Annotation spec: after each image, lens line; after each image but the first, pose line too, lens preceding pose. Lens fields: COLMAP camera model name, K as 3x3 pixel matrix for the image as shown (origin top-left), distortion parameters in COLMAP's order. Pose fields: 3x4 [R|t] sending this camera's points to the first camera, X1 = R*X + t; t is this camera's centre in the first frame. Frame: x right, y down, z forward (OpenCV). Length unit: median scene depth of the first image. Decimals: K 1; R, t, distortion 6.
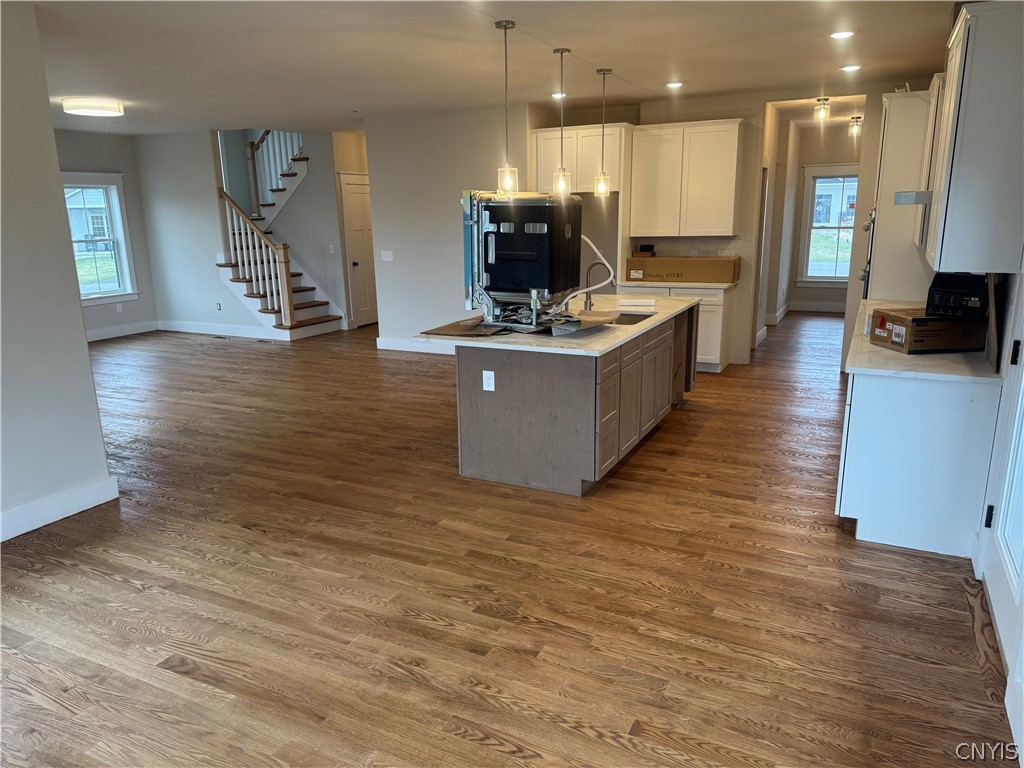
lens RADIAL K [[715.3, 0, 512.0], [0, 715.3, 384.0], [0, 0, 1]] dist [0.150711, -0.267914]
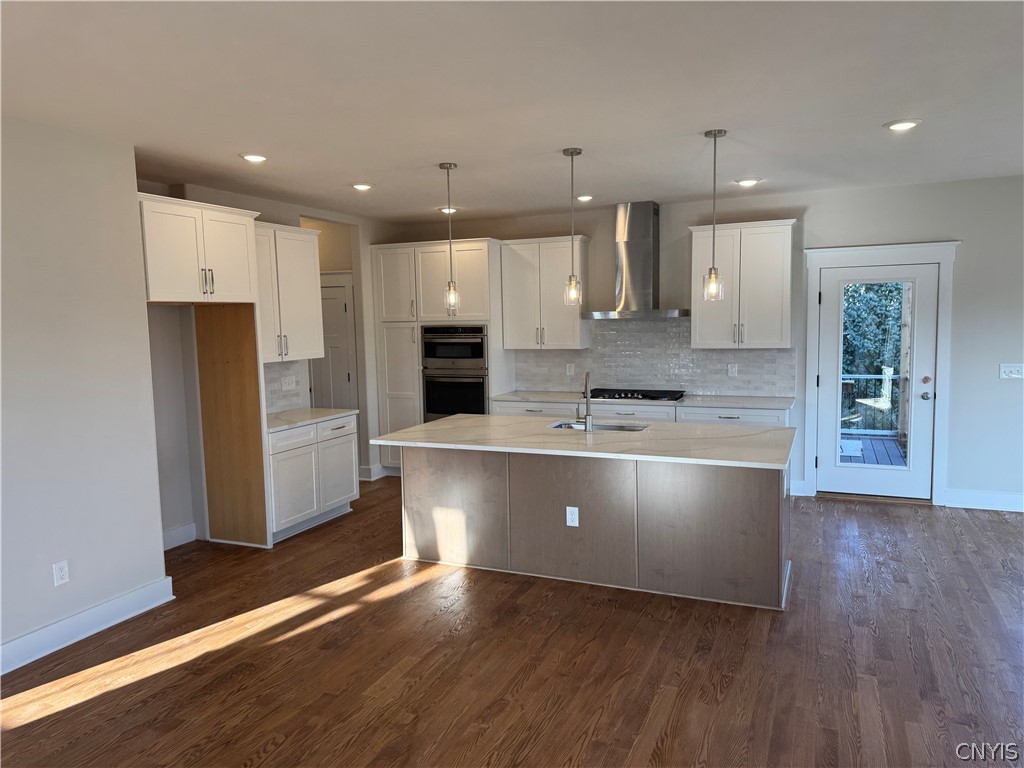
lens RADIAL K [[715.7, 0, 512.0], [0, 715.7, 384.0], [0, 0, 1]] dist [0.069796, -0.094764]
pose [[-0.052018, -0.076632, 0.995702, -0.857270], [0.256758, 0.962507, 0.087491, -0.279306], [-0.965075, 0.260206, -0.030392, 1.192361]]
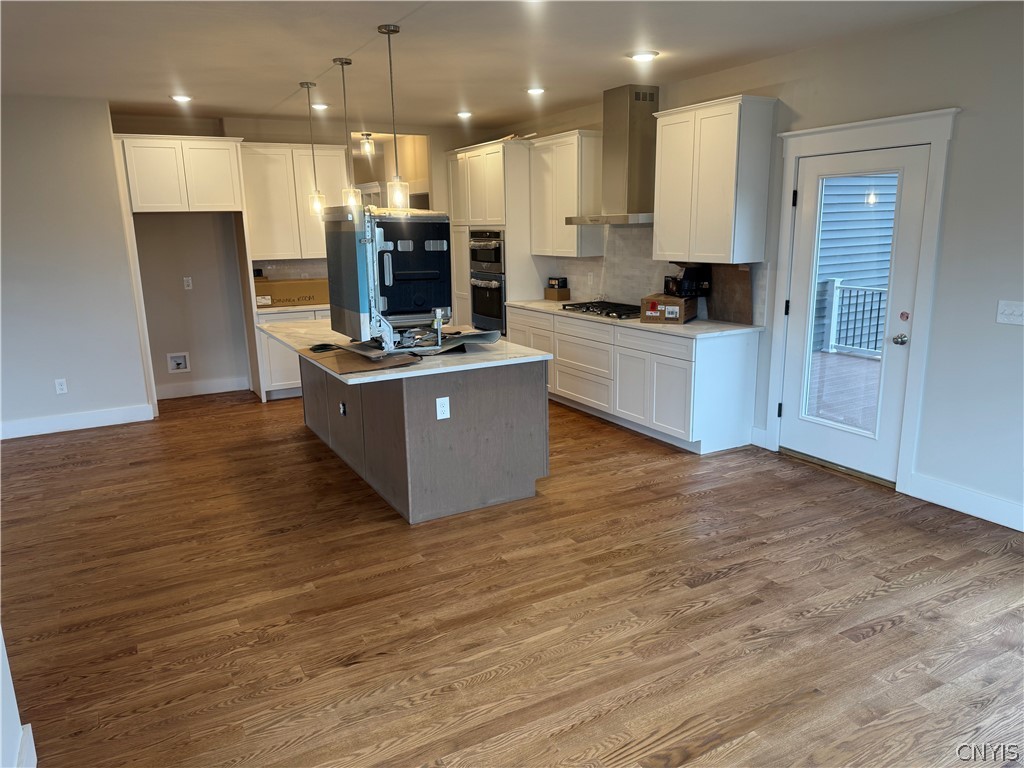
lens RADIAL K [[715.3, 0, 512.0], [0, 715.3, 384.0], [0, 0, 1]] dist [0.150711, -0.267914]
pose [[0.568001, -0.174675, 0.804278, -0.642009], [0.205704, 0.976334, 0.066769, -0.069923], [-0.796907, 0.127519, 0.590490, 0.331918]]
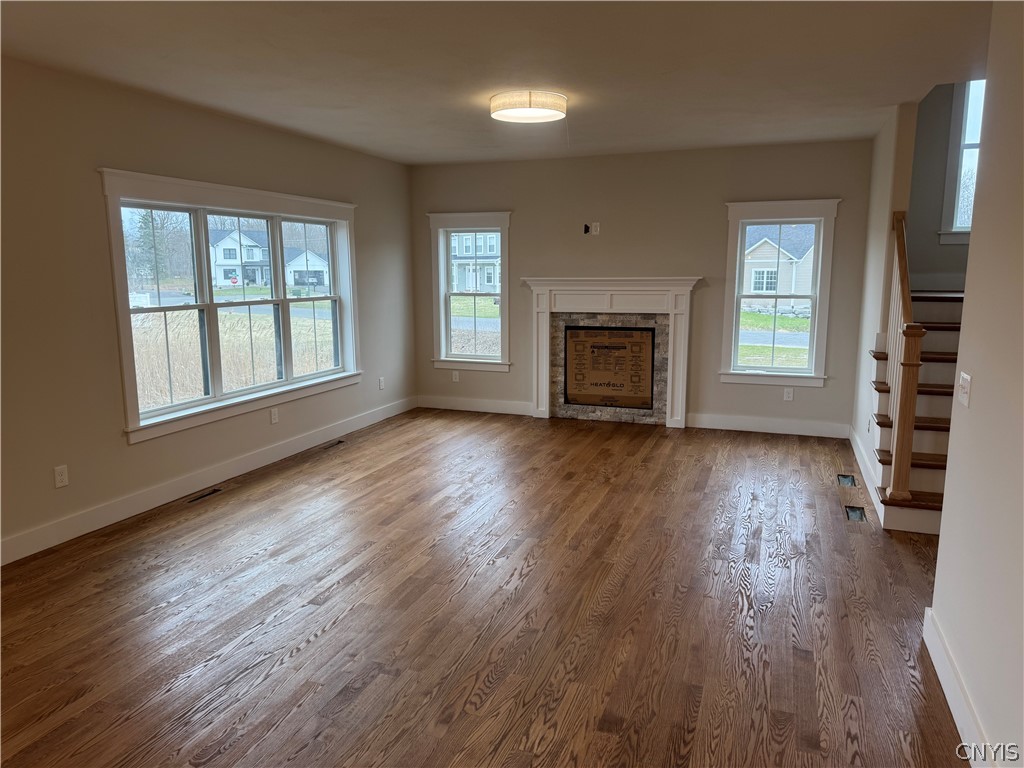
lens RADIAL K [[715.3, 0, 512.0], [0, 715.3, 384.0], [0, 0, 1]] dist [0.150711, -0.267914]
pose [[0.108047, 0.176405, -0.978370, 0.217834], [-0.233452, 0.961114, 0.147512, -0.317970], [0.966347, 0.212464, 0.145027, 1.333069]]
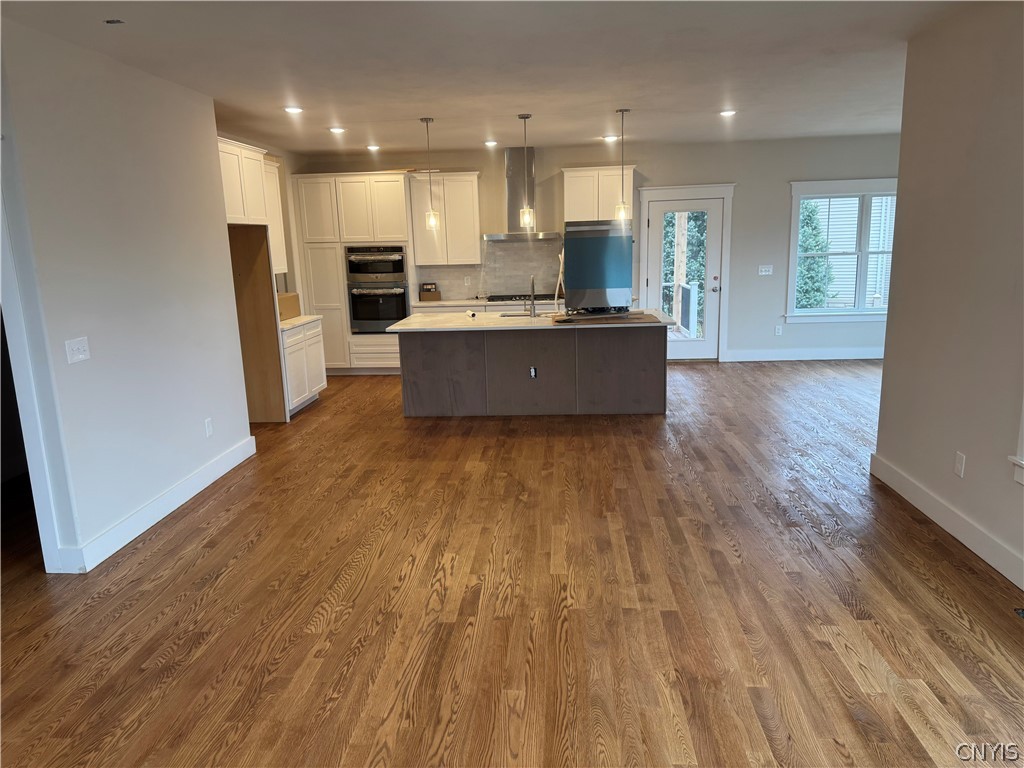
lens RADIAL K [[715.3, 0, 512.0], [0, 715.3, 384.0], [0, 0, 1]] dist [0.150711, -0.267914]
pose [[-0.383746, -0.155642, 0.910228, -1.188309], [0.252939, 0.930280, 0.265708, -0.367894], [-0.888122, 0.332196, -0.317623, 1.610568]]
